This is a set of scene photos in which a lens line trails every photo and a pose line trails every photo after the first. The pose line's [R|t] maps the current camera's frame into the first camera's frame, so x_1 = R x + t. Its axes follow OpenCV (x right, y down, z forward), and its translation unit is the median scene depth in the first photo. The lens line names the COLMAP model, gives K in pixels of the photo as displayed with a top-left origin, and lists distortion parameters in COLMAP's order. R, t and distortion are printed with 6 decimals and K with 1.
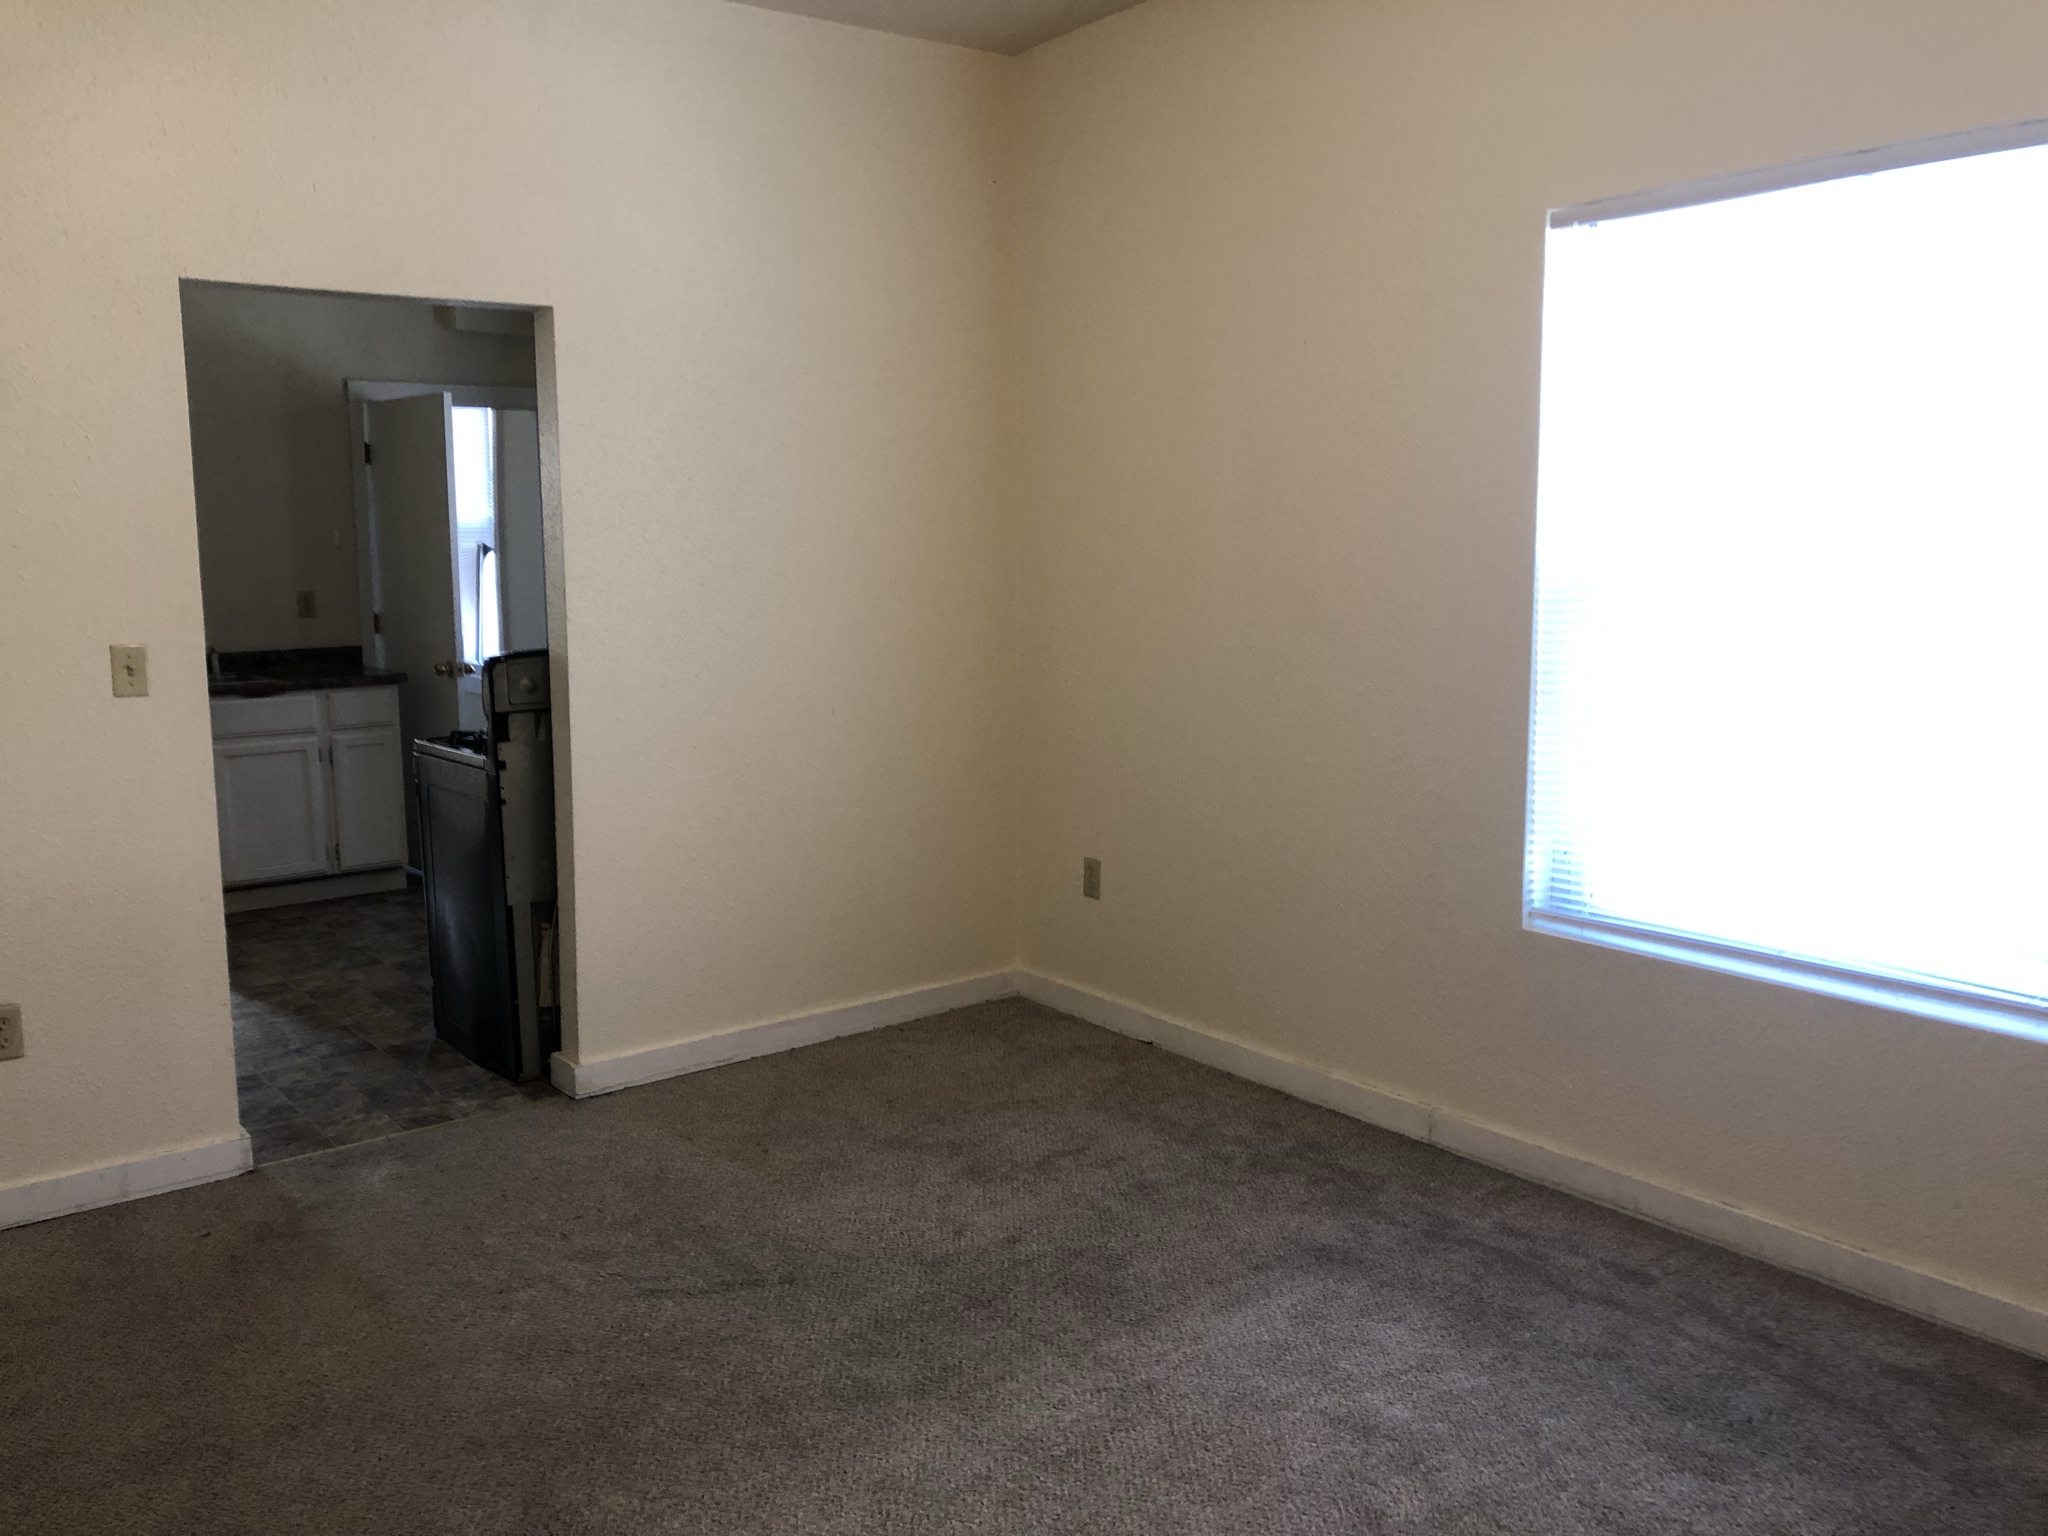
lens RADIAL K [[1684.1, 0, 1024.0], [0, 1684.1, 768.0], [0, 0, 1]] dist [0.007216, 0.003510]
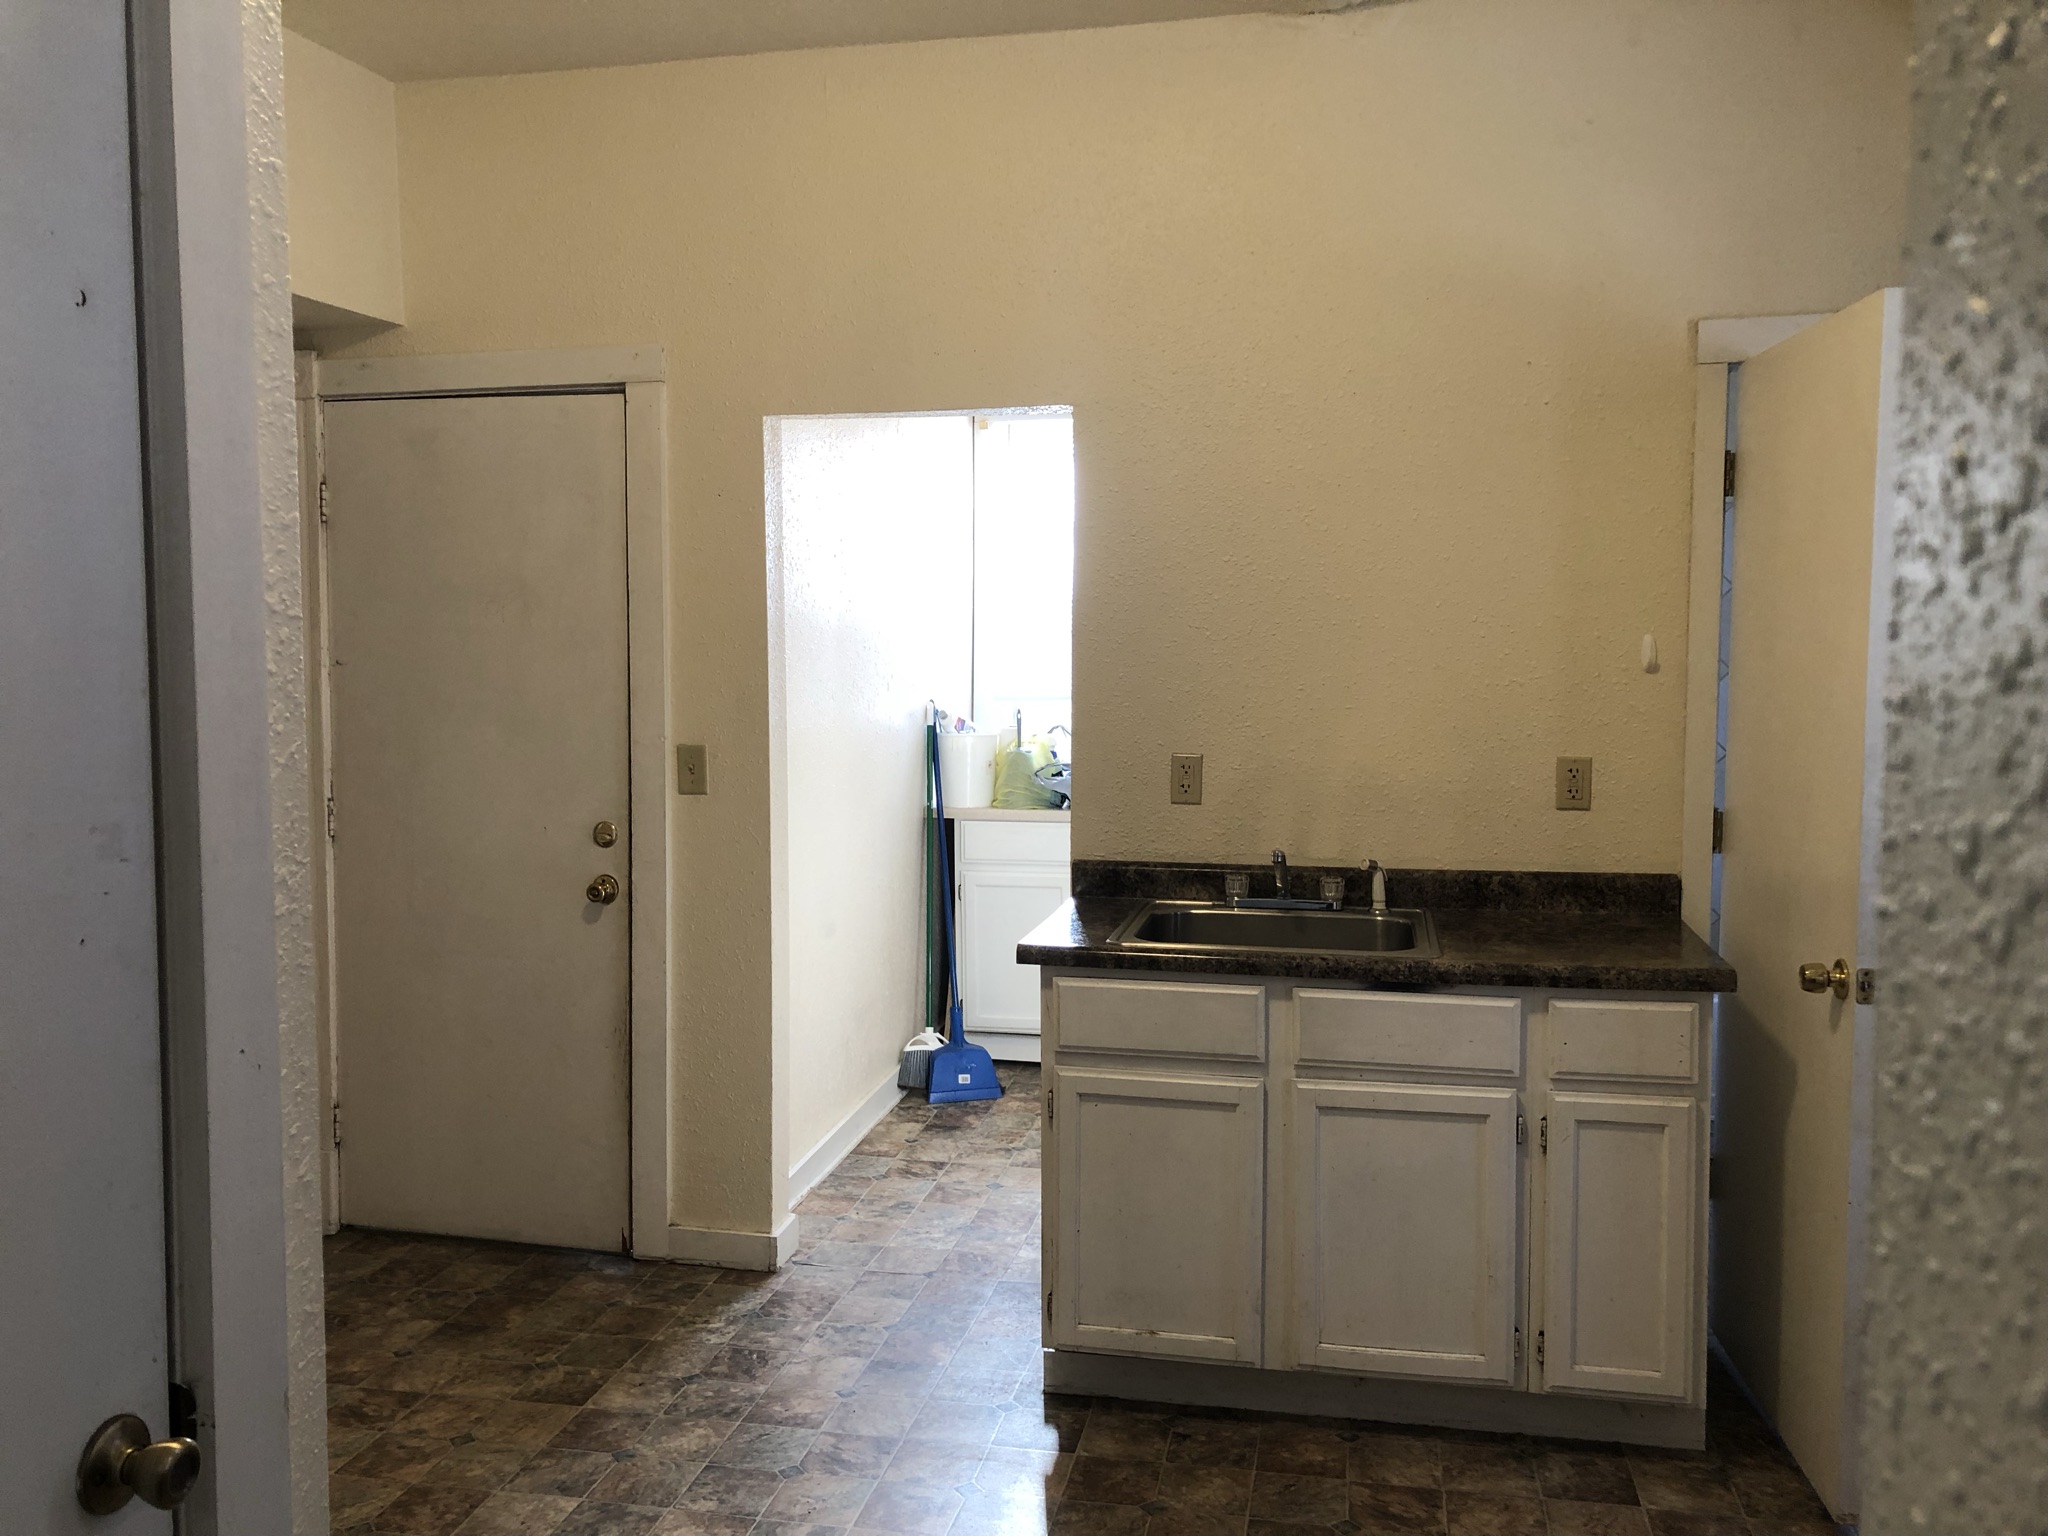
lens RADIAL K [[1684.1, 0, 1024.0], [0, 1684.1, 768.0], [0, 0, 1]] dist [0.007216, 0.003510]
pose [[0.658178, 0.065158, -0.750037, -0.169651], [-0.114814, 0.993282, -0.014463, -0.080448], [0.744056, 0.095634, 0.661237, 0.583478]]
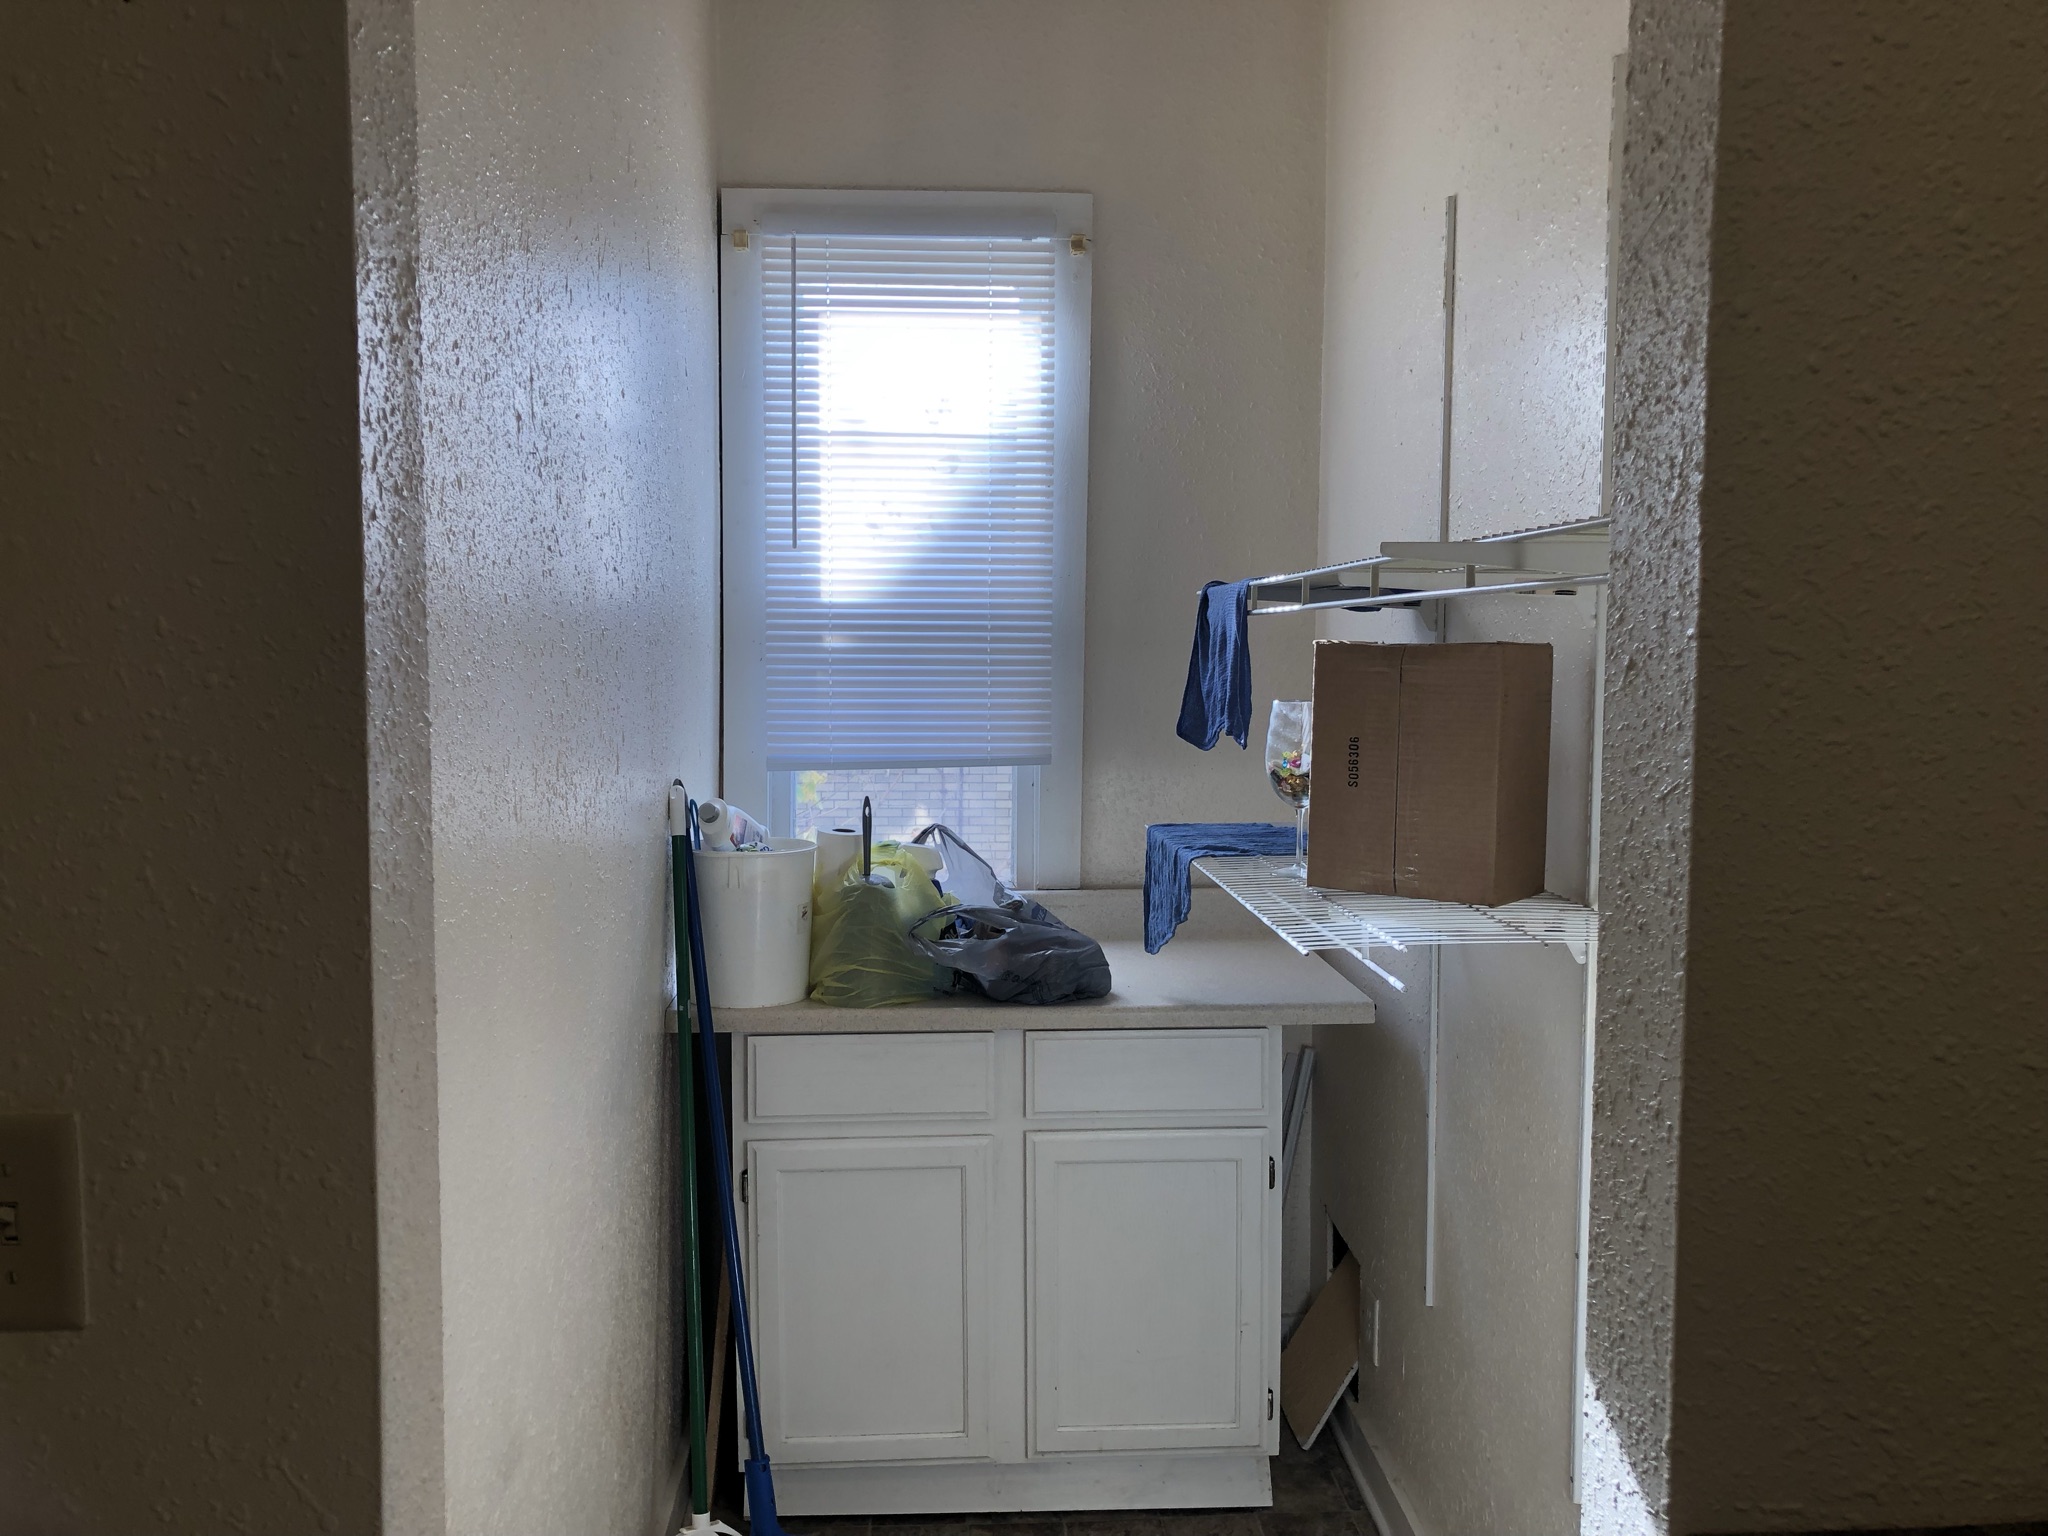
lens RADIAL K [[1684.1, 0, 1024.0], [0, 1684.1, 768.0], [0, 0, 1]] dist [0.007216, 0.003510]
pose [[0.838429, 0.061728, -0.541503, -0.207985], [-0.092098, 0.995324, -0.029138, -0.084318], [0.537172, 0.074301, 0.840194, 0.606853]]
